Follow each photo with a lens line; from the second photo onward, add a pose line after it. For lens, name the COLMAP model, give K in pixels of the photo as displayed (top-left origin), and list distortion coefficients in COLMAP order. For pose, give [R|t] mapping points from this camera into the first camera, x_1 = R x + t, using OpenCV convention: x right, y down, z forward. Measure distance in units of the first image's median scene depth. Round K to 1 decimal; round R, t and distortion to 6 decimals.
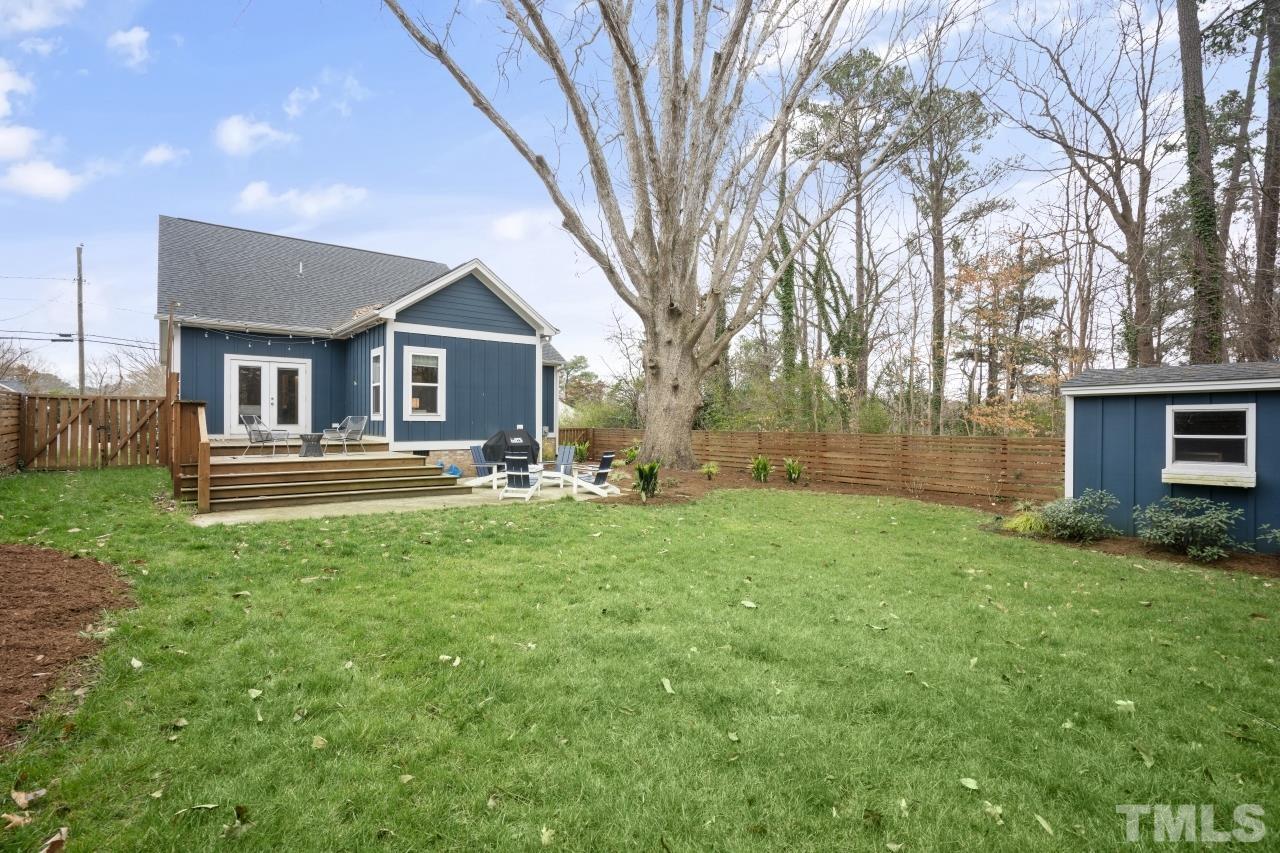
lens RADIAL K [[606.9, 0, 630.2], [0, 606.9, 429.6], [0, 0, 1]] dist [-0.002103, -0.000428]
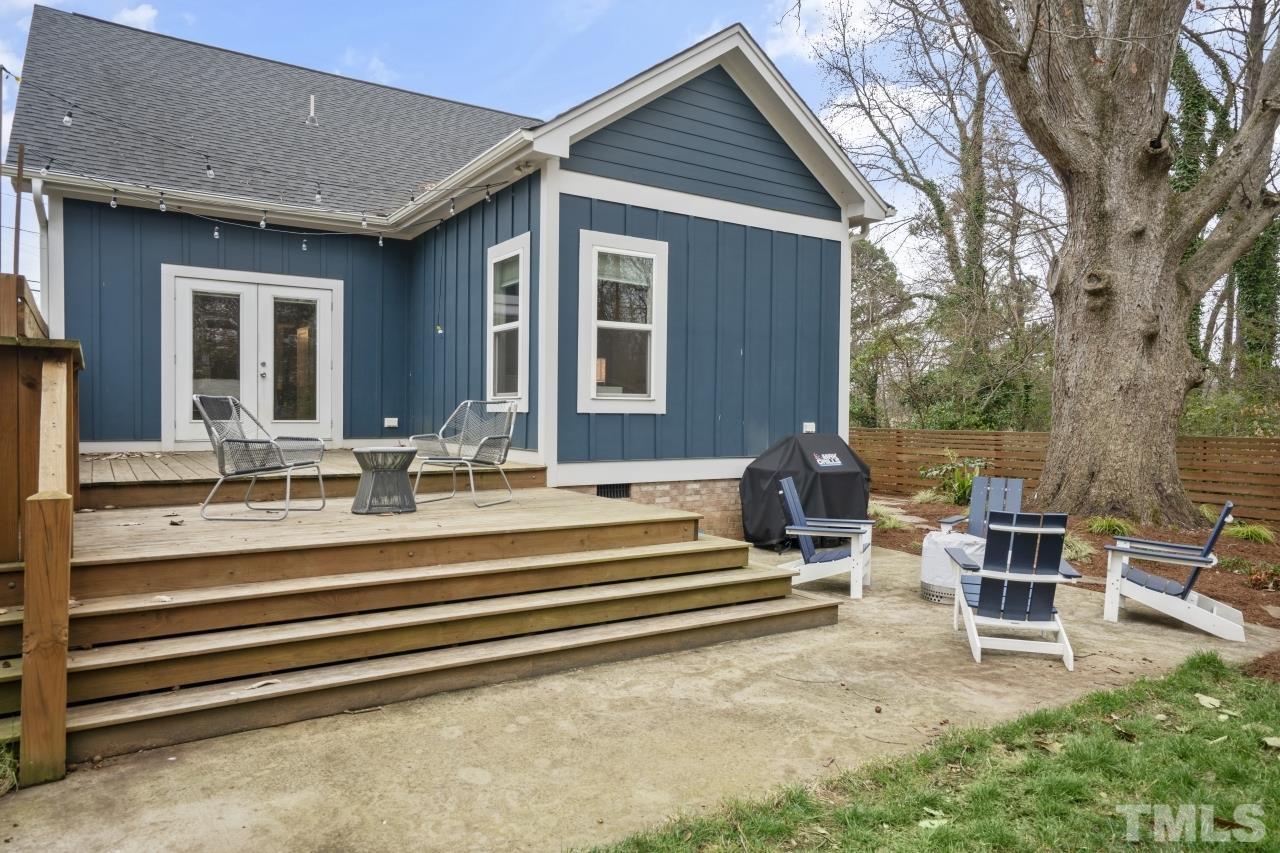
lens RADIAL K [[835.1, 0, 645.3], [0, 835.1, 435.3], [0, 0, 1]] dist [0.025619, 0.001274]
pose [[0.996870, 0.004422, -0.078934, -0.265441], [-0.003792, 0.999960, 0.008125, -0.003675], [0.078967, -0.007800, 0.996847, 0.409892]]
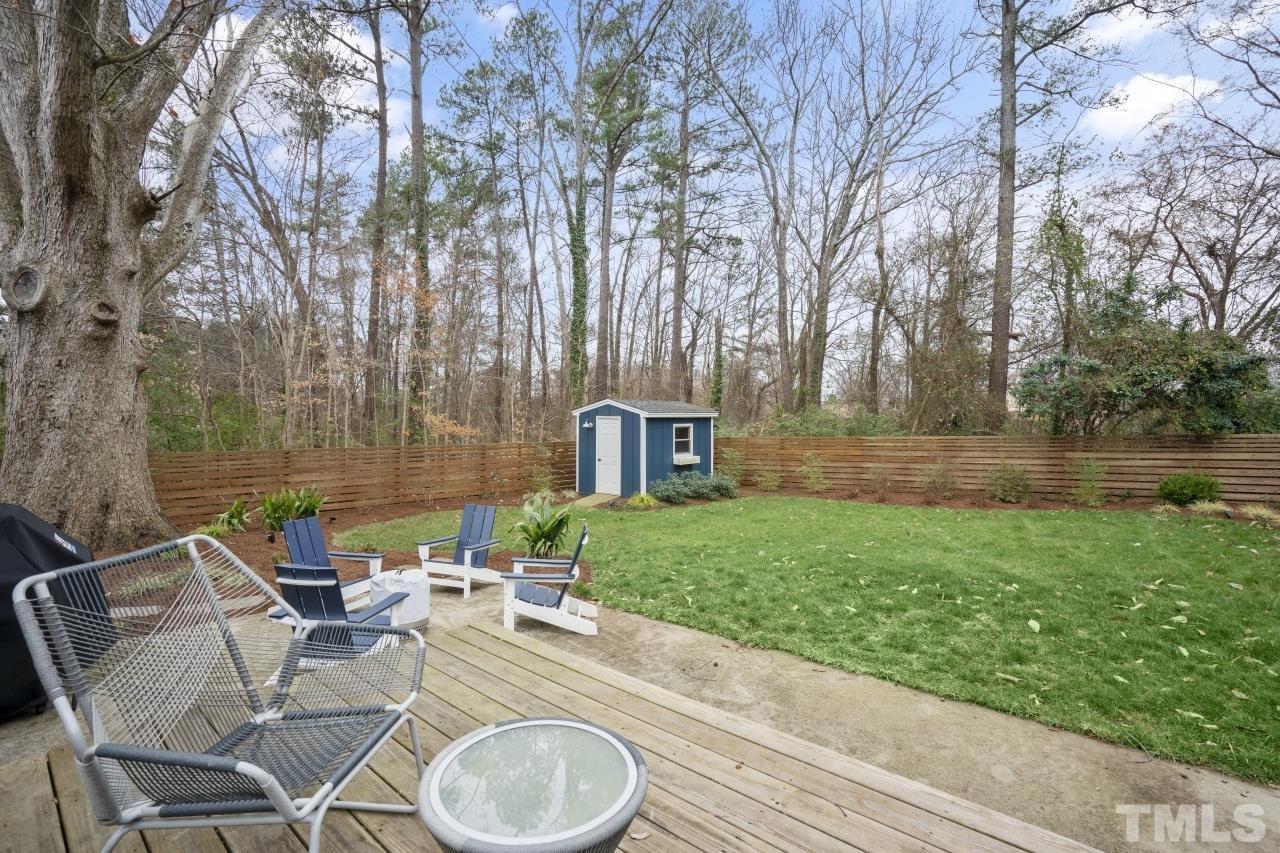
lens RADIAL K [[606.9, 0, 630.2], [0, 606.9, 429.6], [0, 0, 1]] dist [-0.002103, -0.000428]
pose [[-0.202805, -0.036959, 0.978521, -0.517157], [-0.003956, 0.999310, 0.036924, -0.049066], [-0.979211, 0.003617, -0.202811, 0.803050]]
